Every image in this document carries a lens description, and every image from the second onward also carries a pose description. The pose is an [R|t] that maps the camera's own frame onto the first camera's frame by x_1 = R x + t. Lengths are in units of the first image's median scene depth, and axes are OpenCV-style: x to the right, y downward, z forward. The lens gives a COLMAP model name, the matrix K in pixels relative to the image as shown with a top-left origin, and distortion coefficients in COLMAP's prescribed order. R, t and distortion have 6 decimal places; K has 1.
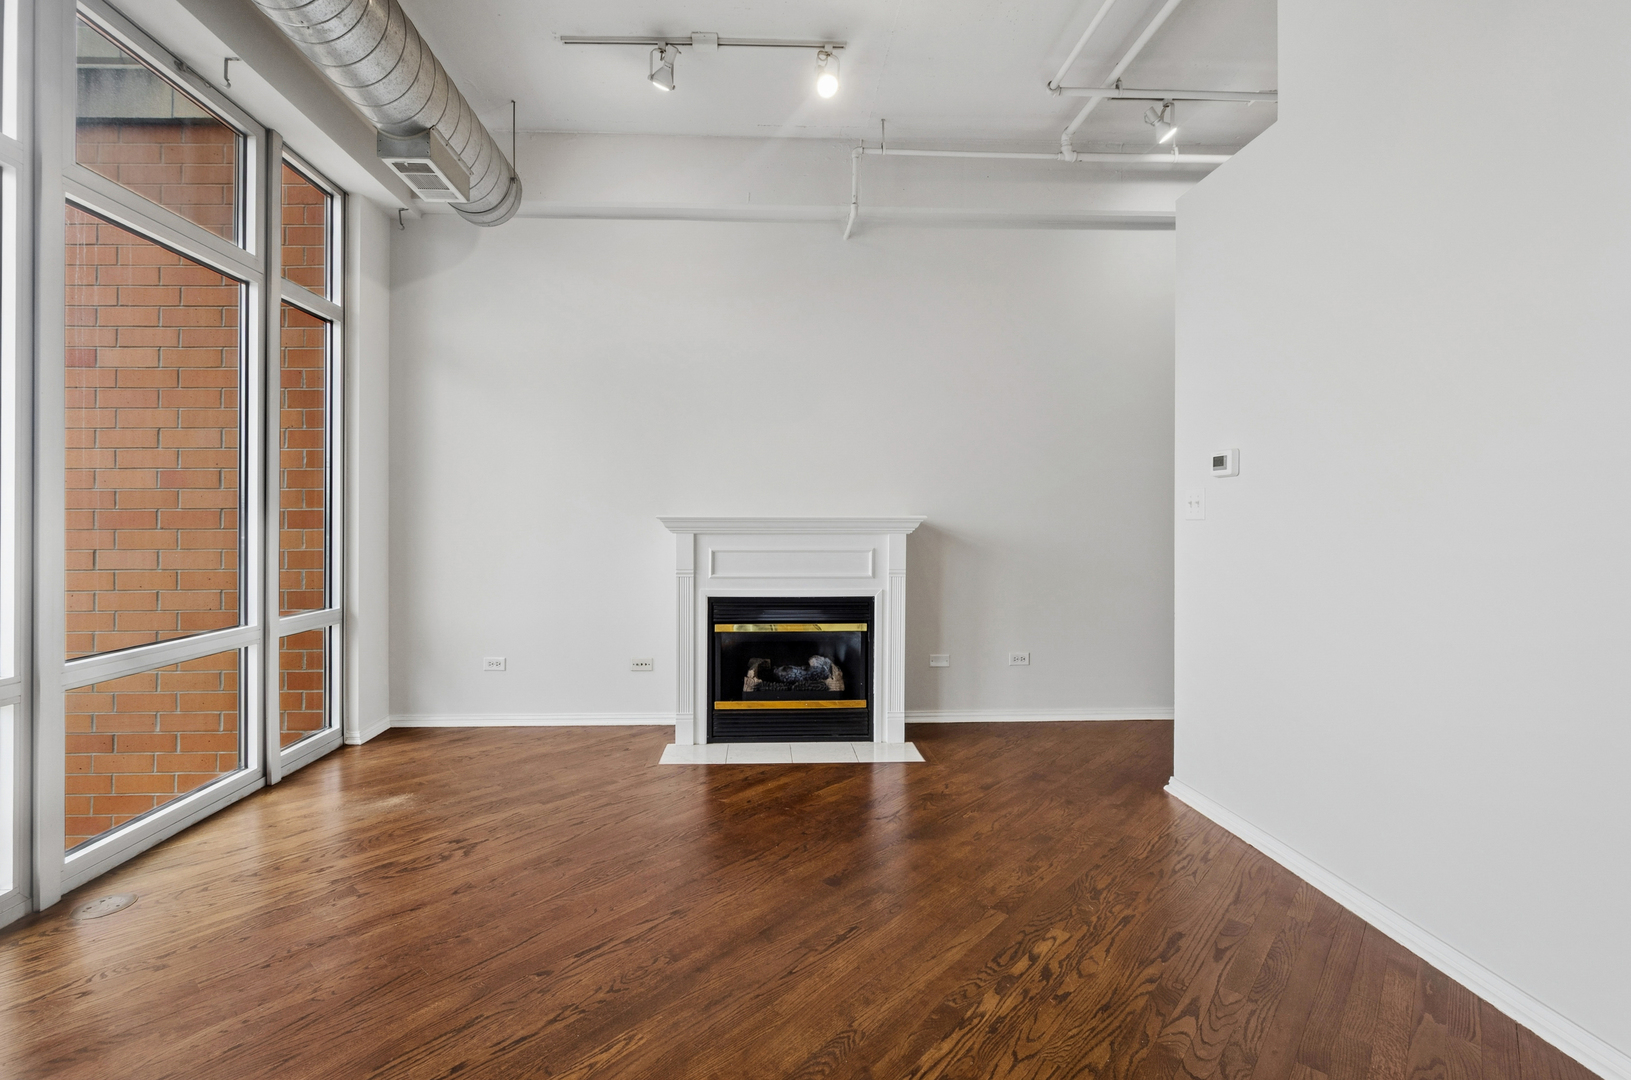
lens RADIAL K [[719.8, 0, 768.0], [0, 719.8, 526.2], [0, 0, 1]] dist [-0.000057, -0.000770]
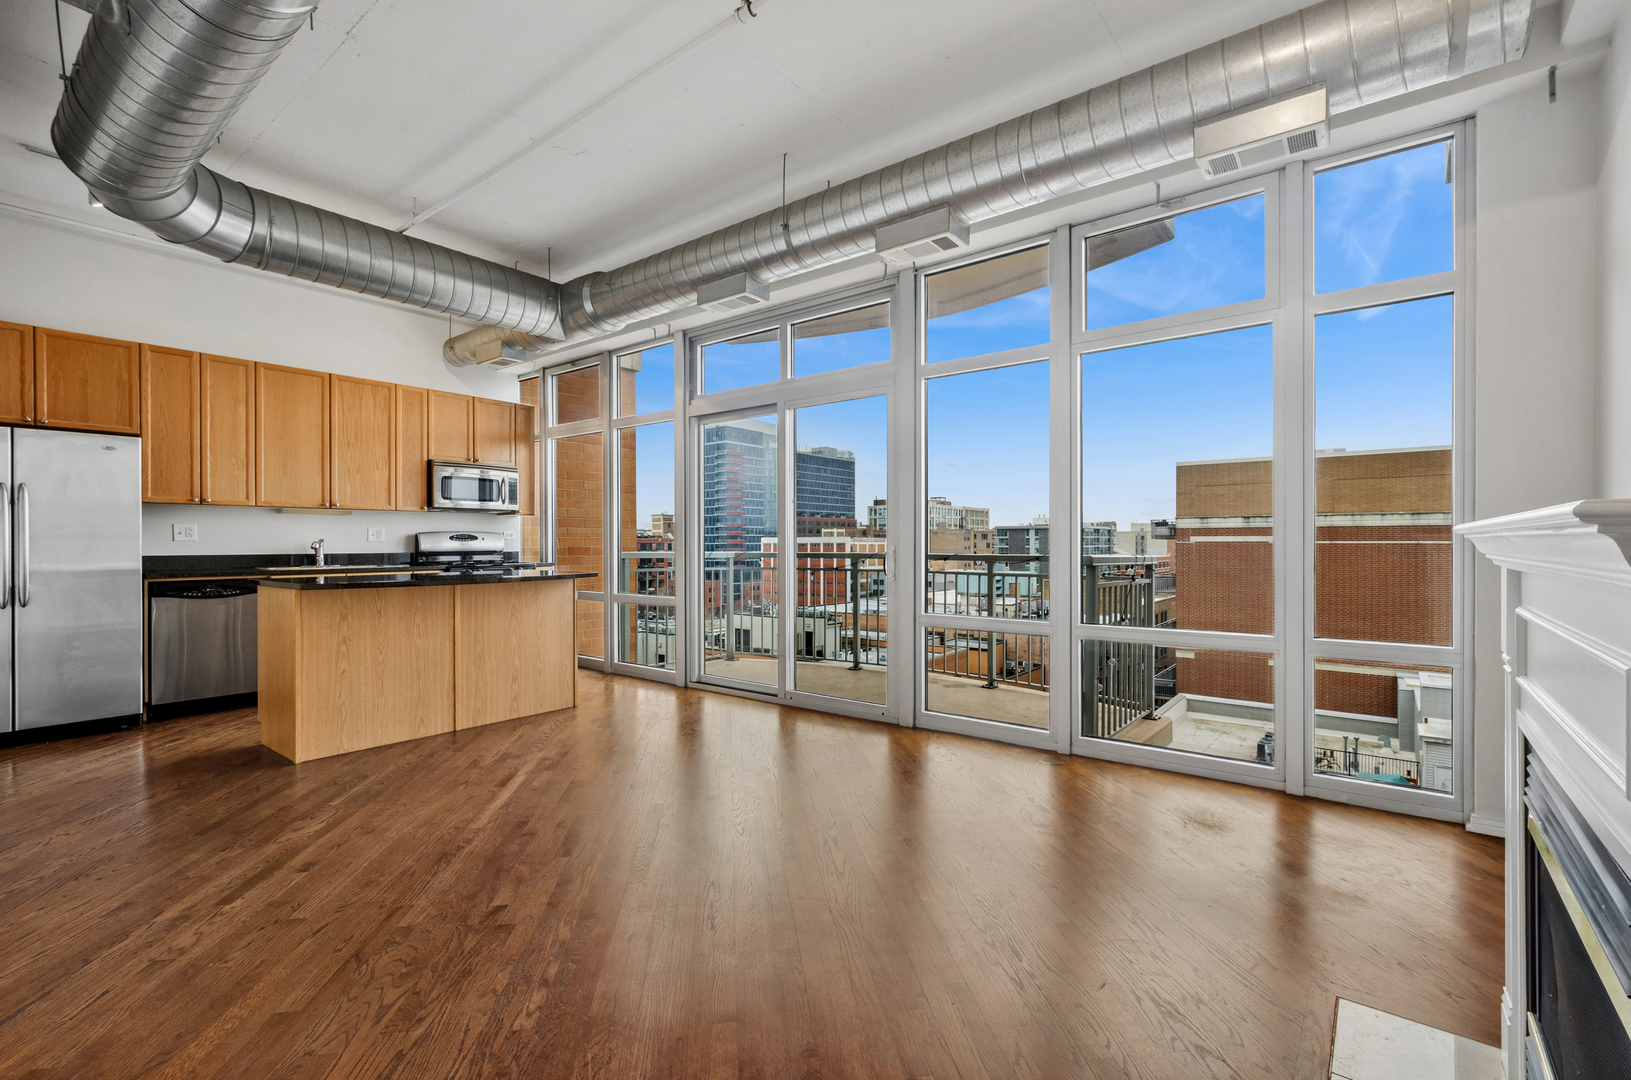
lens RADIAL K [[719.8, 0, 812.2], [0, 719.8, 534.1], [0, 0, 1]] dist [-0.000057, -0.000770]
pose [[-0.635423, -0.004856, -0.772149, 0.470212], [0.003895, 0.999947, -0.009493, -0.005431], [0.772154, -0.009040, -0.635371, 1.001247]]
